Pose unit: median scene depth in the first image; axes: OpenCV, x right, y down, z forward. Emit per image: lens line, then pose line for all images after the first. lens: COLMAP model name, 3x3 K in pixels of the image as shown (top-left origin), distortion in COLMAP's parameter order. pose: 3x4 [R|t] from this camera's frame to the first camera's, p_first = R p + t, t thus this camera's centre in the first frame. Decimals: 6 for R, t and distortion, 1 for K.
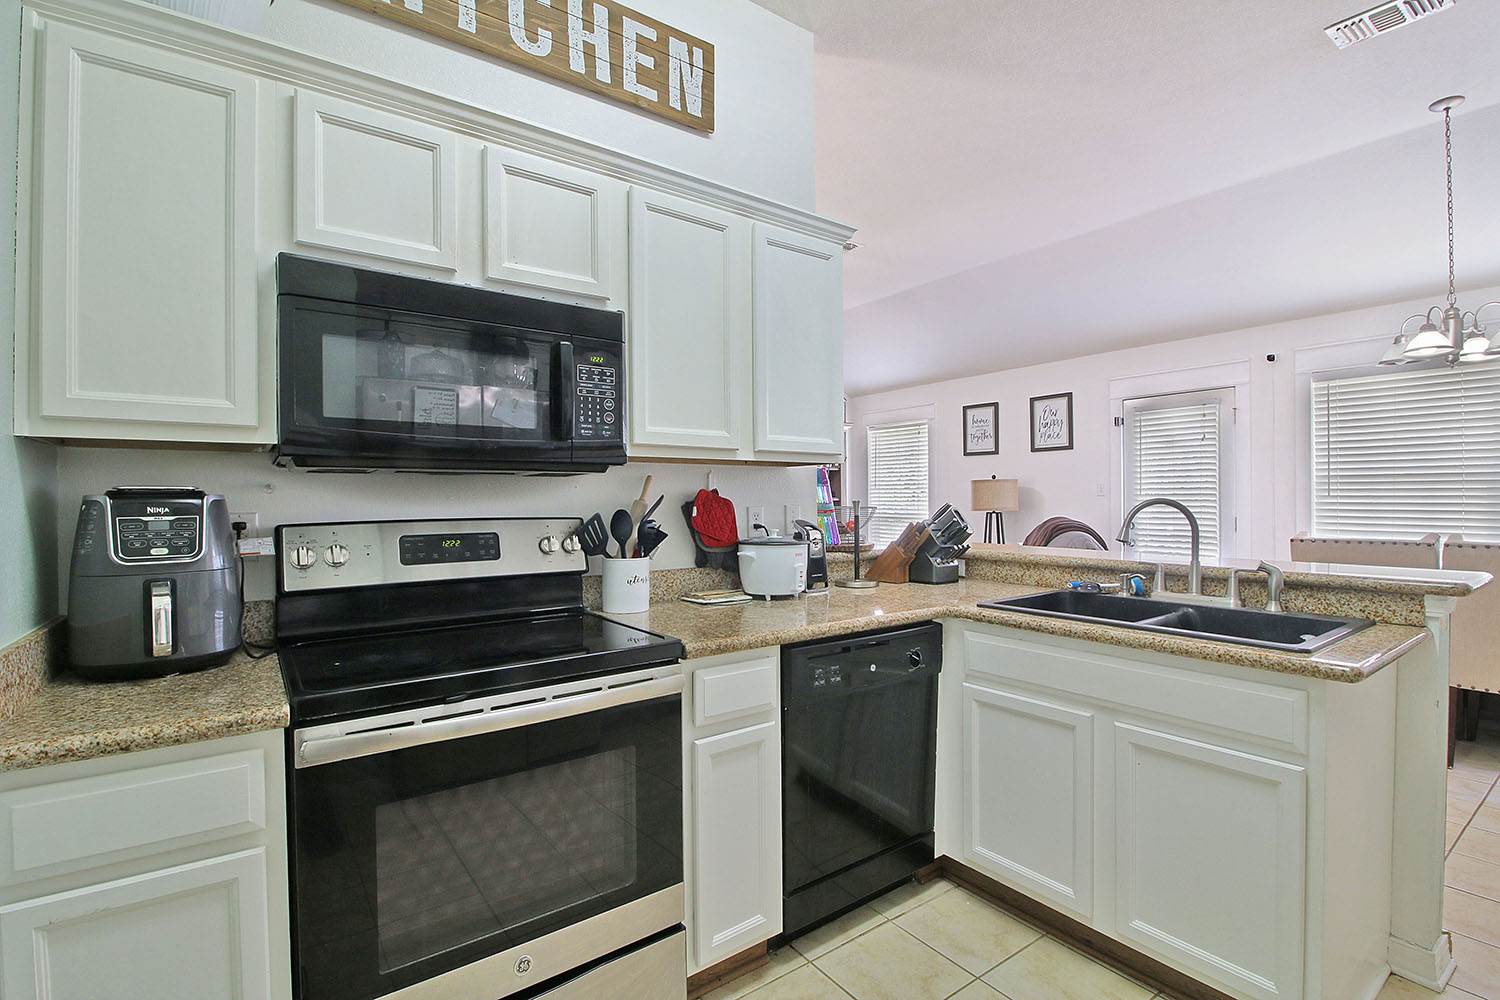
lens RADIAL K [[692.9, 0, 760.3], [0, 692.9, 512.7], [0, 0, 1]] dist [-0.000592, -0.012301]
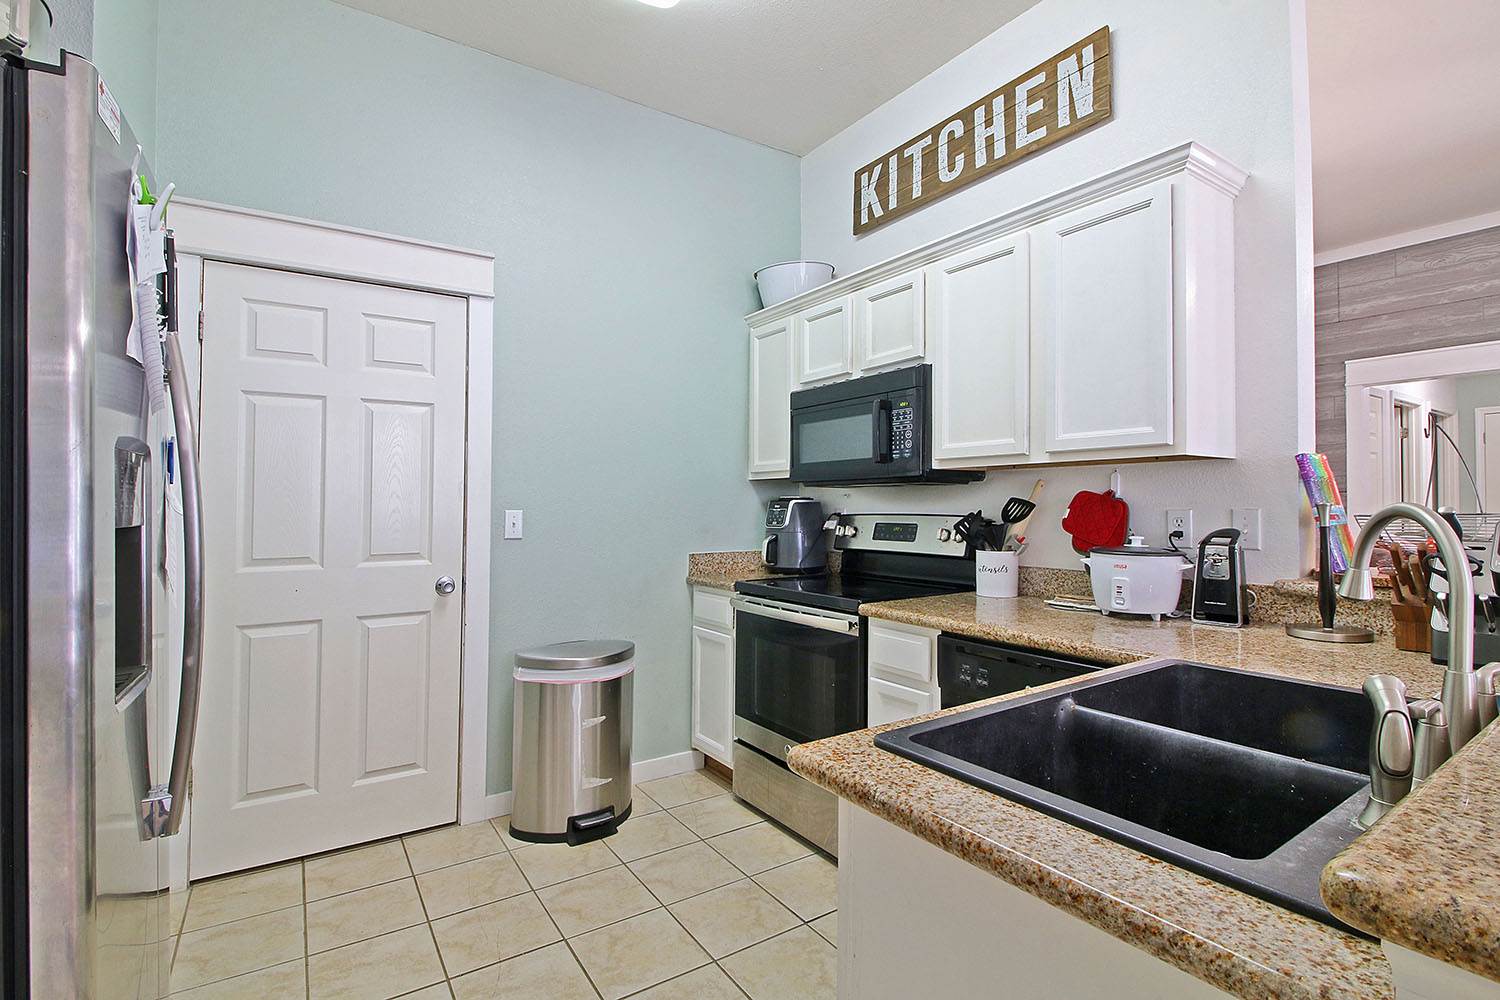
lens RADIAL K [[655.3, 0, 715.8], [0, 655.3, 489.4], [0, 0, 1]] dist [0.001263, -0.009874]
pose [[-0.061469, -0.015893, -0.997982, 0.999693], [-0.014910, 0.999776, -0.015003, -0.017016], [0.997998, 0.013958, -0.061693, 0.617283]]
